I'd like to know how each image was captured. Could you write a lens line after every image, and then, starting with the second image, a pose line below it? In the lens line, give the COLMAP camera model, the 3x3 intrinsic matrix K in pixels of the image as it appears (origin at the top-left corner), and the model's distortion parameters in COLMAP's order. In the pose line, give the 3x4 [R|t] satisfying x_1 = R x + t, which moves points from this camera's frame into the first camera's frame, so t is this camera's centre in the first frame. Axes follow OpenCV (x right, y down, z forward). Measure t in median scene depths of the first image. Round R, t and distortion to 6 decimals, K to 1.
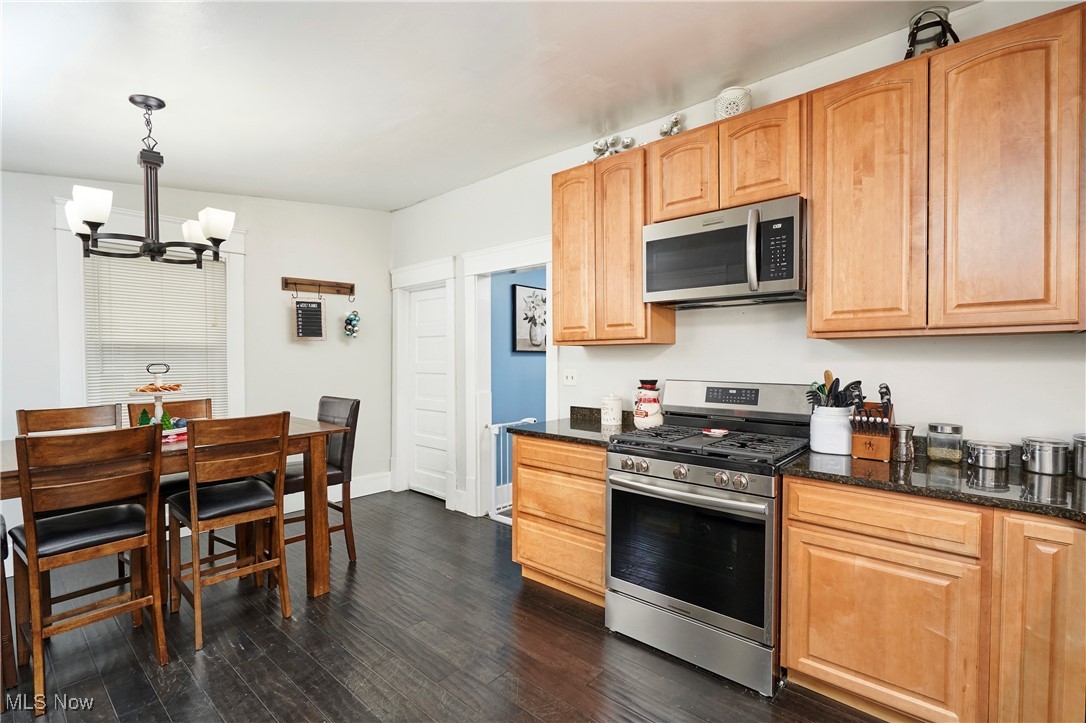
lens RADIAL K [[500.3, 0, 544.8], [0, 500.3, 368.5], [0, 0, 1]] dist [-0.002522, 0.000065]
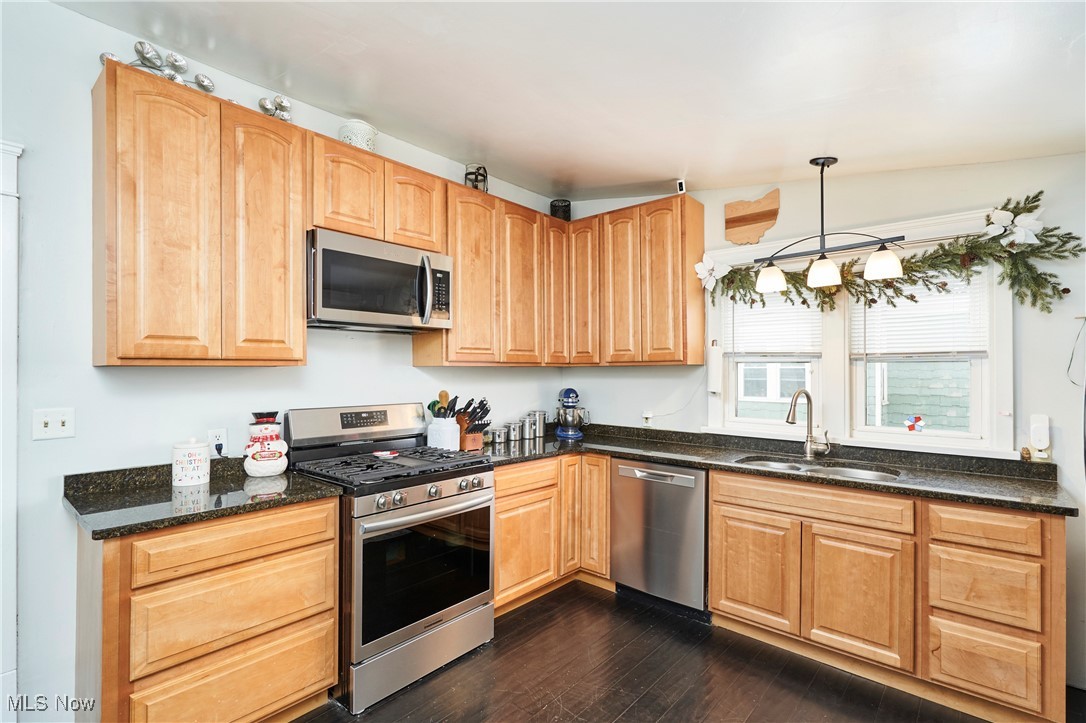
lens RADIAL K [[500.3, 0, 544.8], [0, 500.3, 368.5], [0, 0, 1]] dist [-0.002522, 0.000065]
pose [[-0.010413, 0.010732, 0.999888, -0.617264], [0.026447, 0.999596, -0.010454, -0.027156], [-0.999596, 0.026335, -0.010693, 0.602241]]
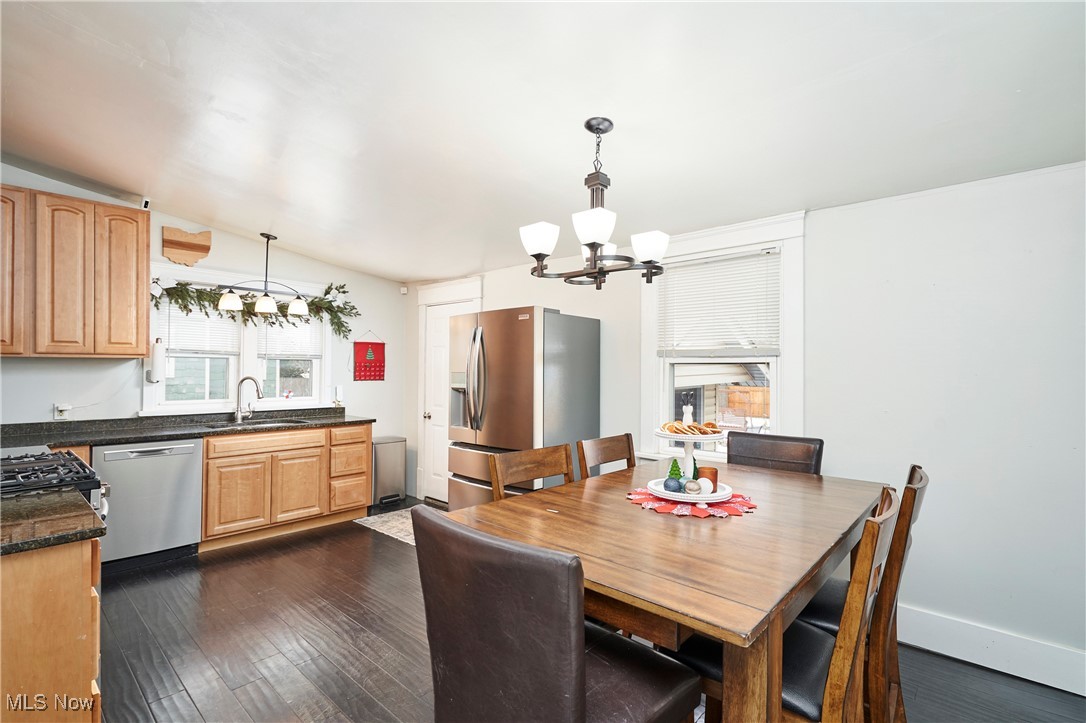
lens RADIAL K [[500.3, 0, 544.8], [0, 500.3, 368.5], [0, 0, 1]] dist [-0.002522, 0.000065]
pose [[-0.999942, -0.006132, 0.008867, -0.544846], [-0.005854, 0.999498, 0.031144, -0.065671], [-0.009054, 0.031091, -0.999476, 1.773400]]
